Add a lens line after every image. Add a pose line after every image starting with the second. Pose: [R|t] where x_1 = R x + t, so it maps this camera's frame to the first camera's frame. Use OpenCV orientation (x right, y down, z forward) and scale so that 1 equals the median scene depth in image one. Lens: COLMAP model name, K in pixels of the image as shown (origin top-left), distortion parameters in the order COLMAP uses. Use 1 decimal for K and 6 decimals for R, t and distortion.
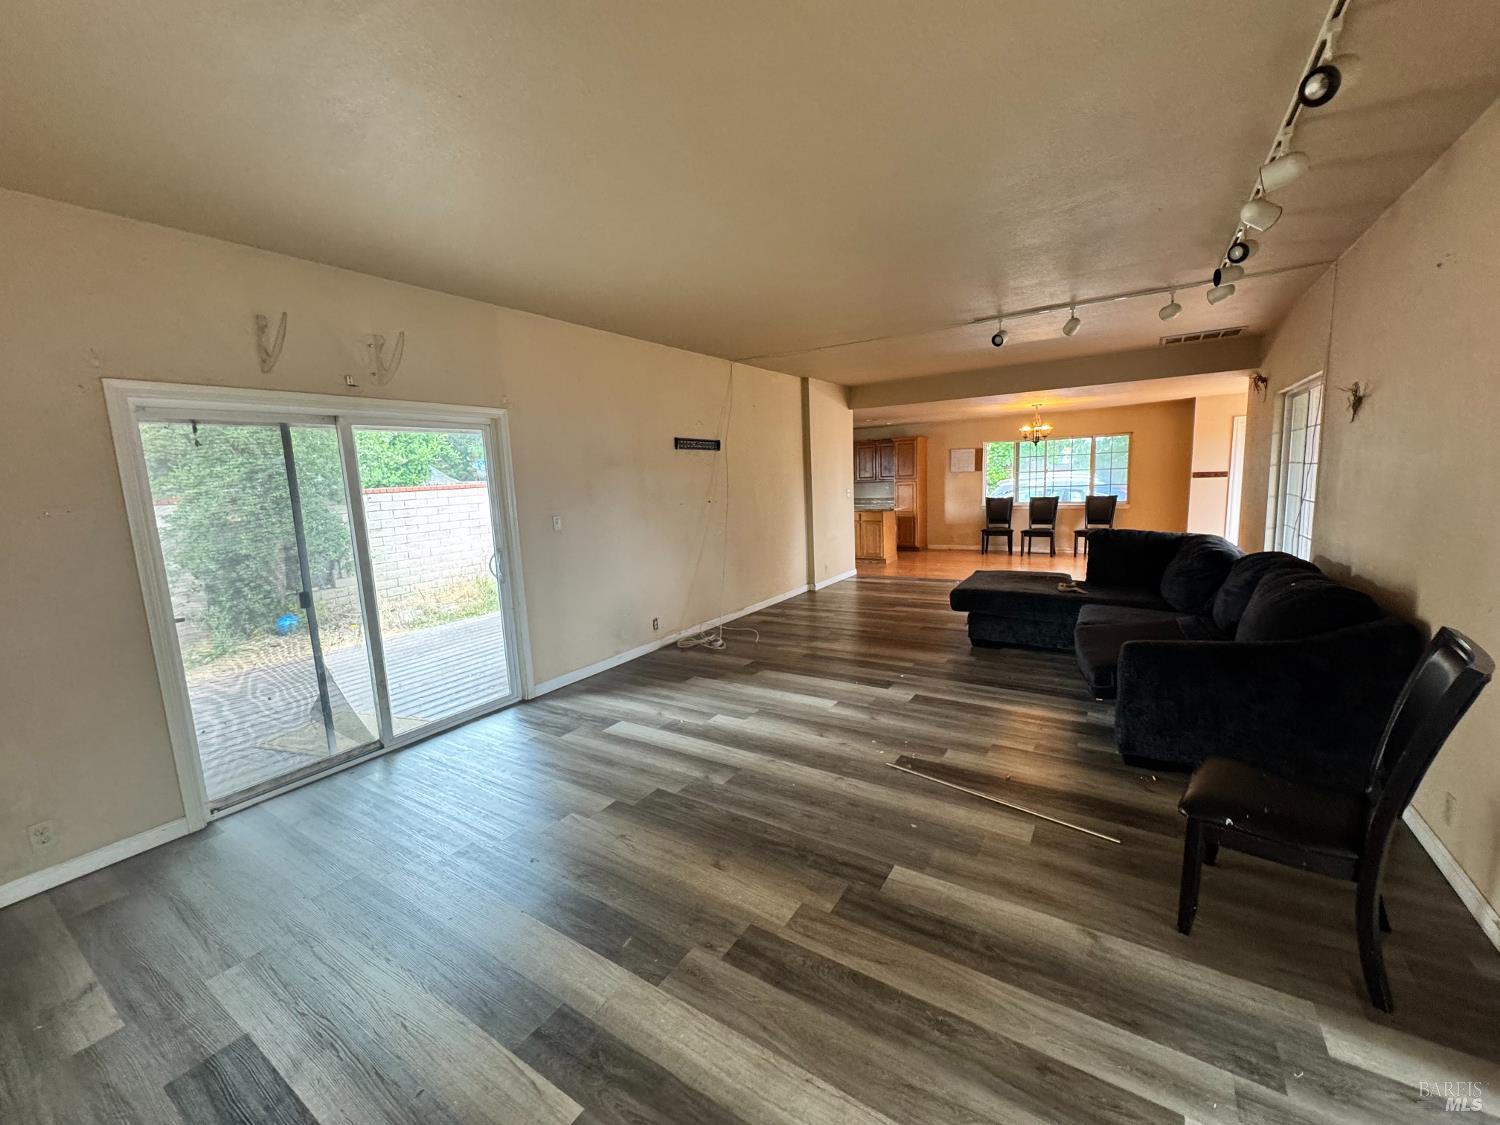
lens RADIAL K [[600.1, 0, 750.3], [0, 600.1, 563.8], [0, 0, 1]] dist [-0.004108, 0.000241]
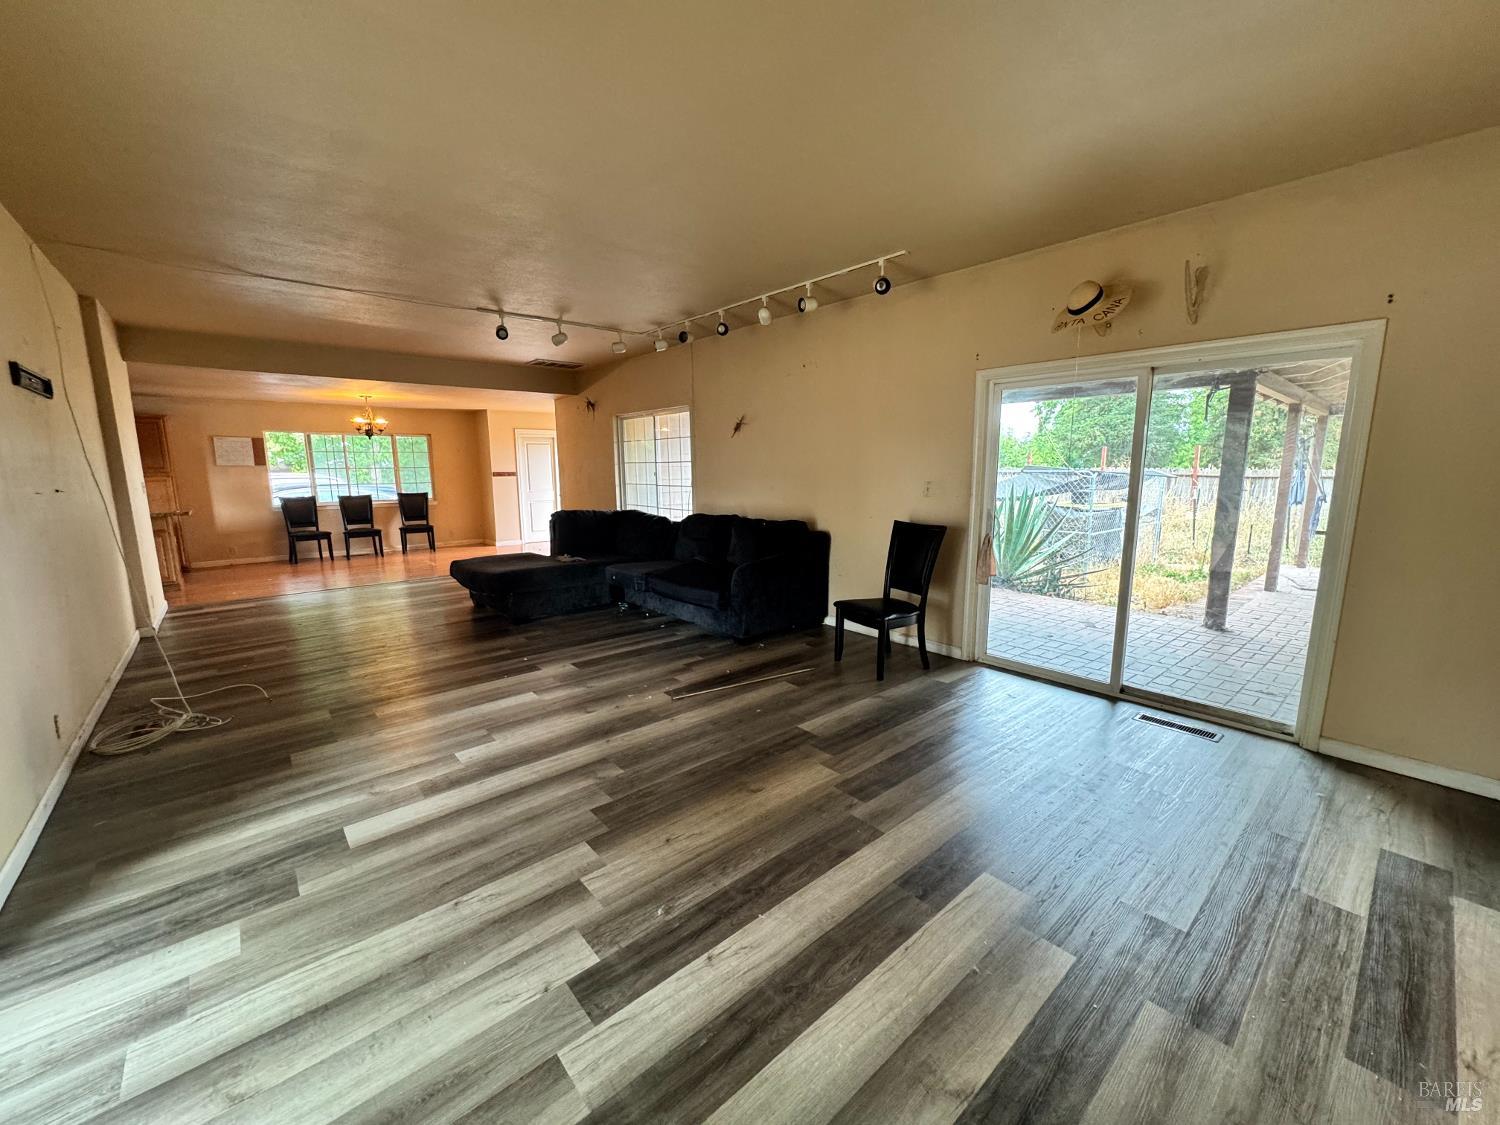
lens RADIAL K [[597.2, 0, 750.7], [0, 597.2, 563.6], [0, 0, 1]] dist [-0.003286, -0.000140]
pose [[0.279757, -0.116305, 0.953000, -0.665239], [0.132395, 0.987825, 0.081690, 0.000606], [-0.950898, 0.103319, 0.291749, 0.408270]]
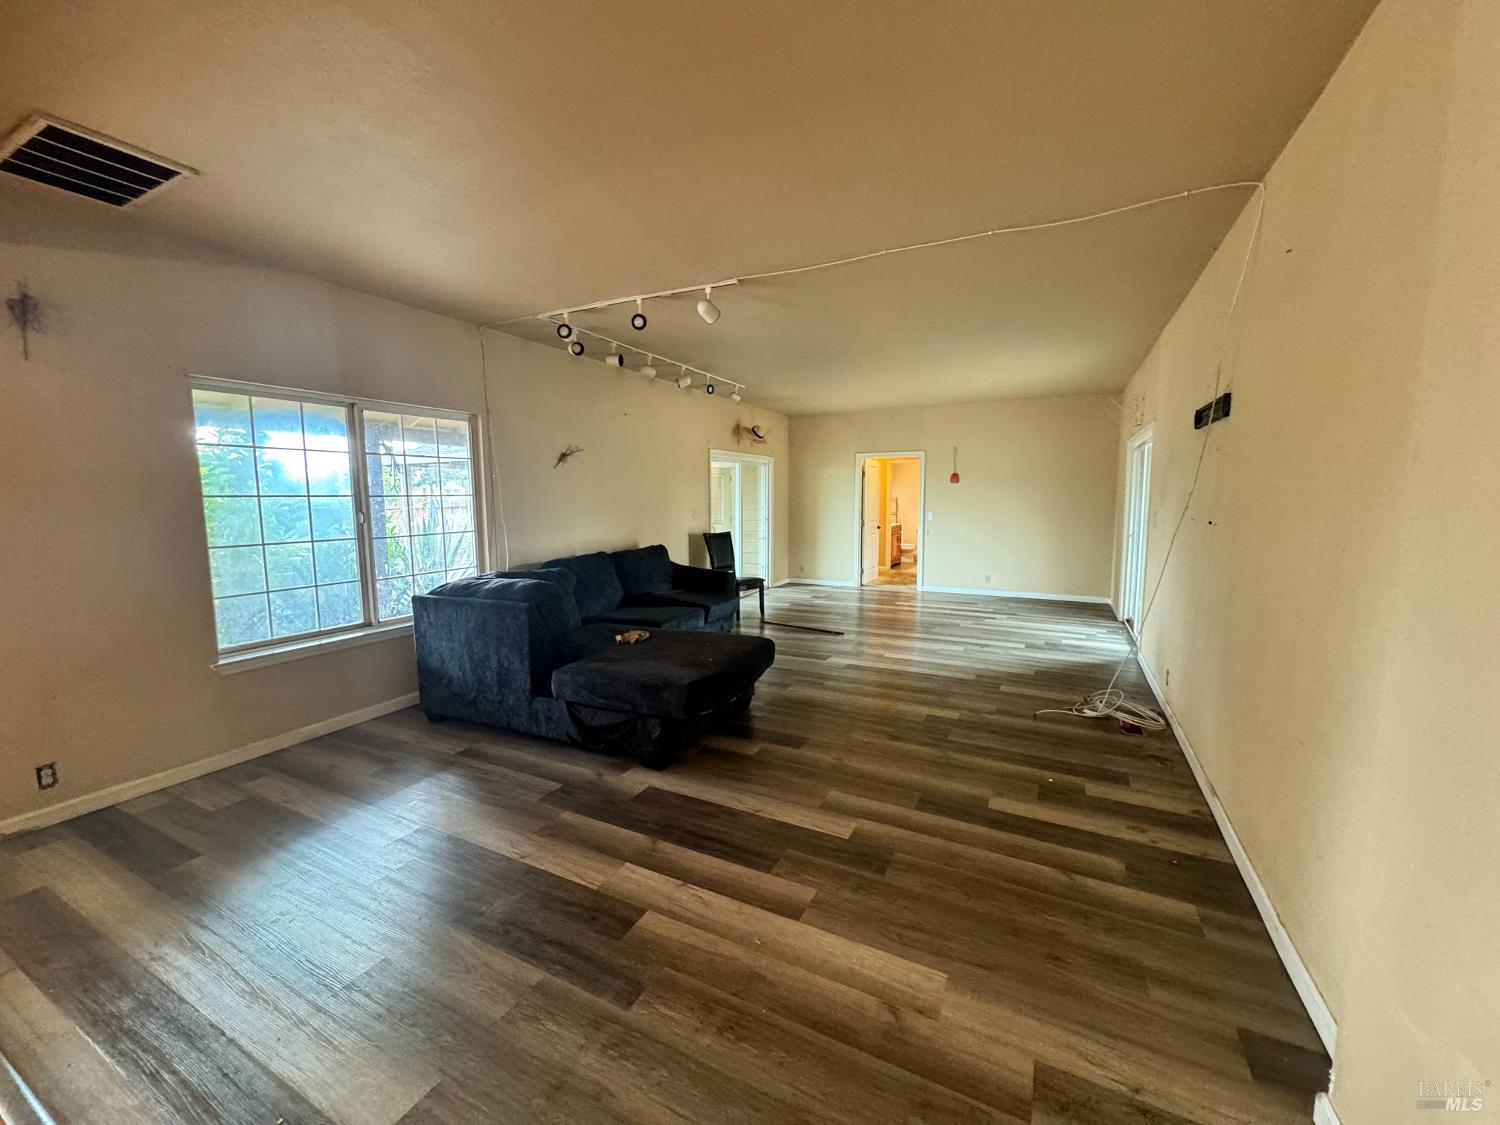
lens RADIAL K [[597.2, 0, 750.7], [0, 597.2, 563.6], [0, 0, 1]] dist [-0.003286, -0.000140]
pose [[-0.993921, 0.059142, -0.092864, 0.589583], [0.033698, 0.966406, 0.254802, -0.339799], [0.104814, 0.250123, -0.962524, 2.348461]]
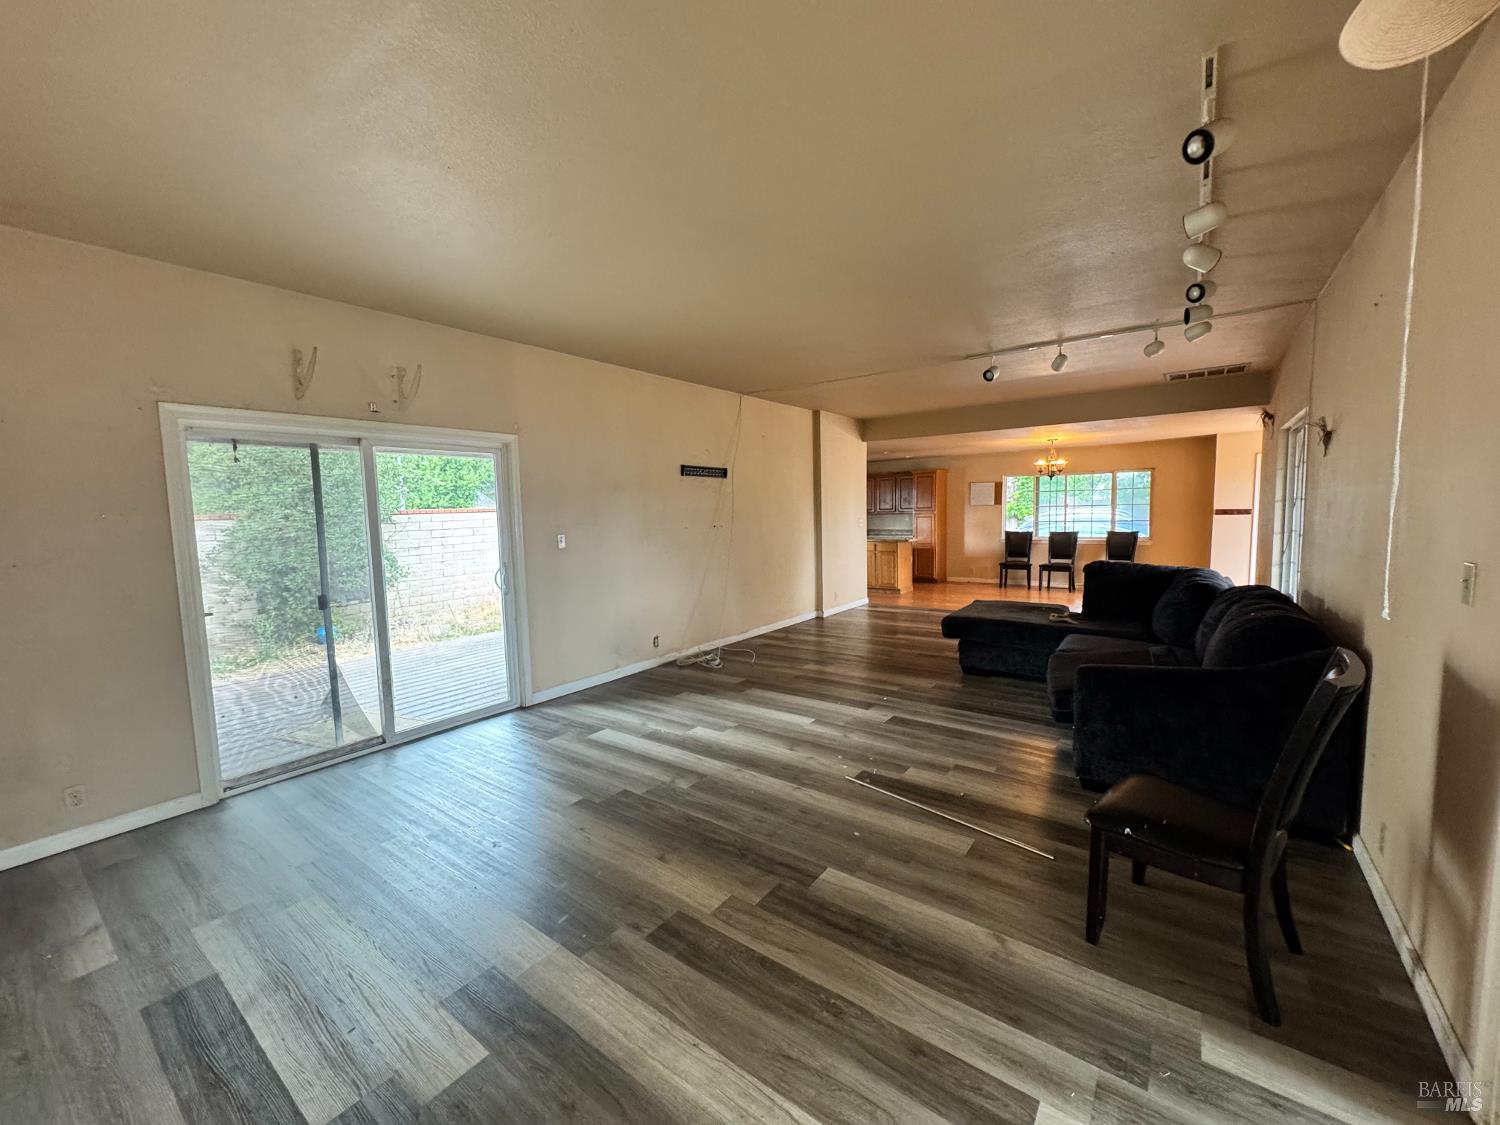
lens RADIAL K [[597.7, 0, 749.1], [0, 597.7, 563.3], [0, 0, 1]] dist [-0.002945, -0.000101]
pose [[0.997603, 0.025454, -0.064351, 0.097201], [-0.028799, 0.998253, -0.051598, 0.019789], [0.062925, 0.053327, 0.996592, -0.045361]]
